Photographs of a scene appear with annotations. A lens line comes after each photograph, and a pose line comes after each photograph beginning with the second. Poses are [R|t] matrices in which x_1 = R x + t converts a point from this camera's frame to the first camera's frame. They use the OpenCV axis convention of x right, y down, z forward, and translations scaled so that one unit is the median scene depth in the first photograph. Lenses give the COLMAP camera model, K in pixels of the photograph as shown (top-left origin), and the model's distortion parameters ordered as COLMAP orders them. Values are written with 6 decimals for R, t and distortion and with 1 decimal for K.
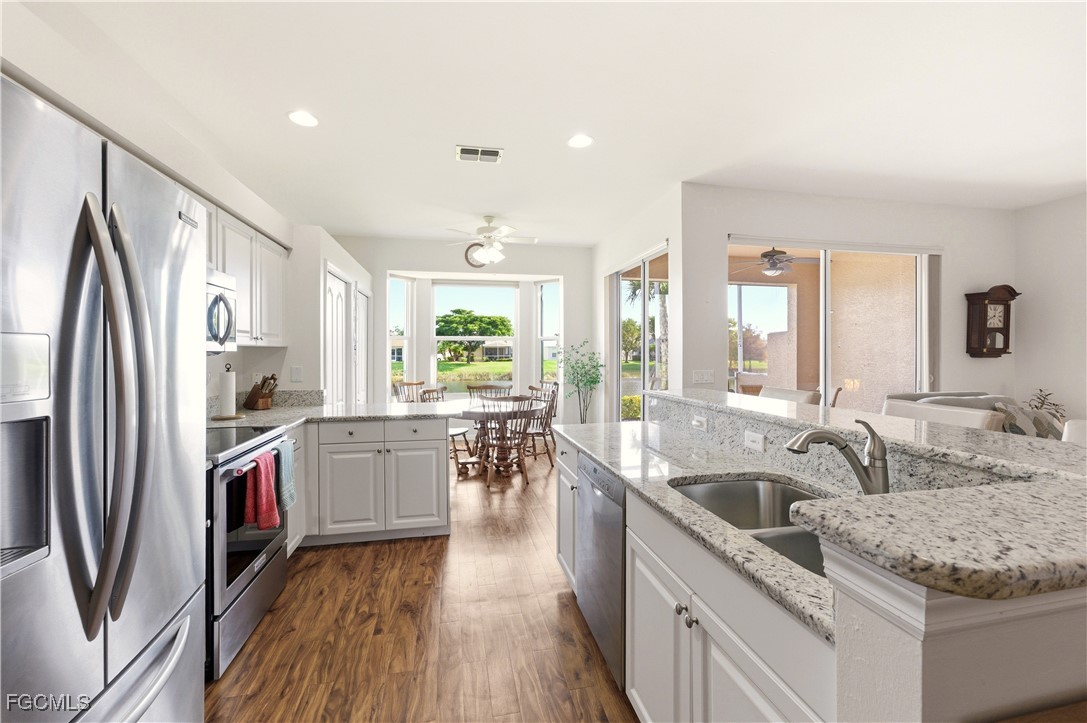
lens RADIAL K [[449.7, 0, 545.8], [0, 449.7, 352.6], [0, 0, 1]] dist [-0.003388, -0.000036]
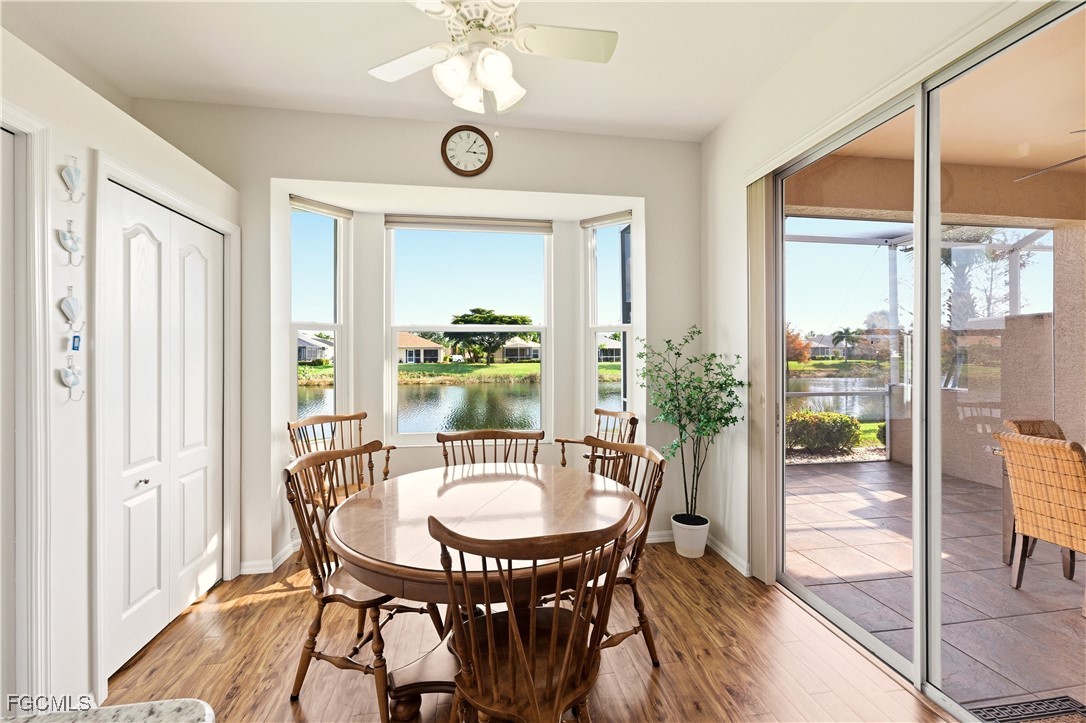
lens RADIAL K [[449.3, 0, 545.3], [0, 449.3, 352.6], [0, 0, 1]] dist [-0.003388, -0.000036]
pose [[0.998861, -0.003226, -0.047600, -0.050803], [0.003136, 0.999993, -0.001966, -0.001657], [0.047606, 0.001814, 0.998865, 0.553252]]
